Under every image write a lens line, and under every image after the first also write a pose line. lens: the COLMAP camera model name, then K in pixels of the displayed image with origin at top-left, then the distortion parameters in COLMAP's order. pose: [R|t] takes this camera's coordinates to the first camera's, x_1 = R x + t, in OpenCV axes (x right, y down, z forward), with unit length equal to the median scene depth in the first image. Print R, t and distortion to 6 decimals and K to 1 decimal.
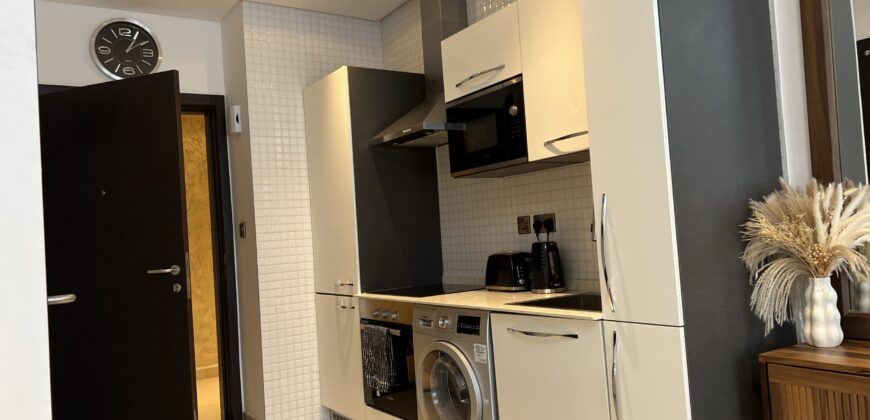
lens RADIAL K [[657.9, 0, 458.3], [0, 657.9, 211.7], [0, 0, 1]] dist [0.076696, -0.043893]
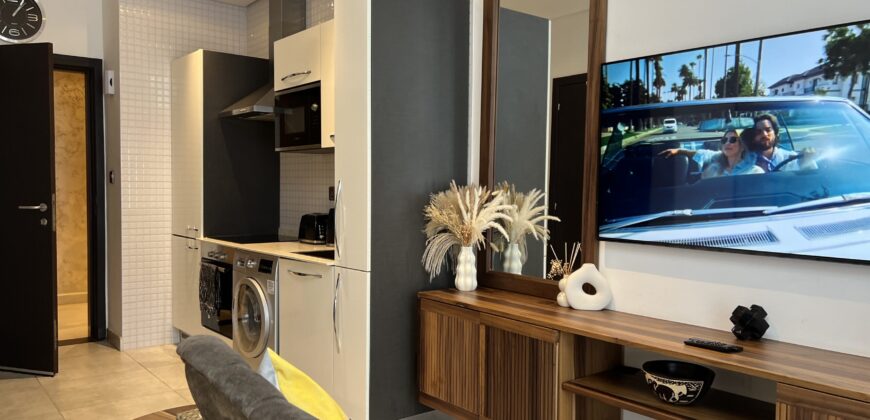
lens RADIAL K [[657.9, 0, 438.0], [0, 657.9, 212.9], [0, 0, 1]] dist [0.076696, -0.043893]
pose [[0.993946, 0.074847, 0.080426, 0.203141], [-0.080295, 0.994532, 0.066780, -0.044144], [-0.074988, -0.072834, 0.994521, -0.293134]]
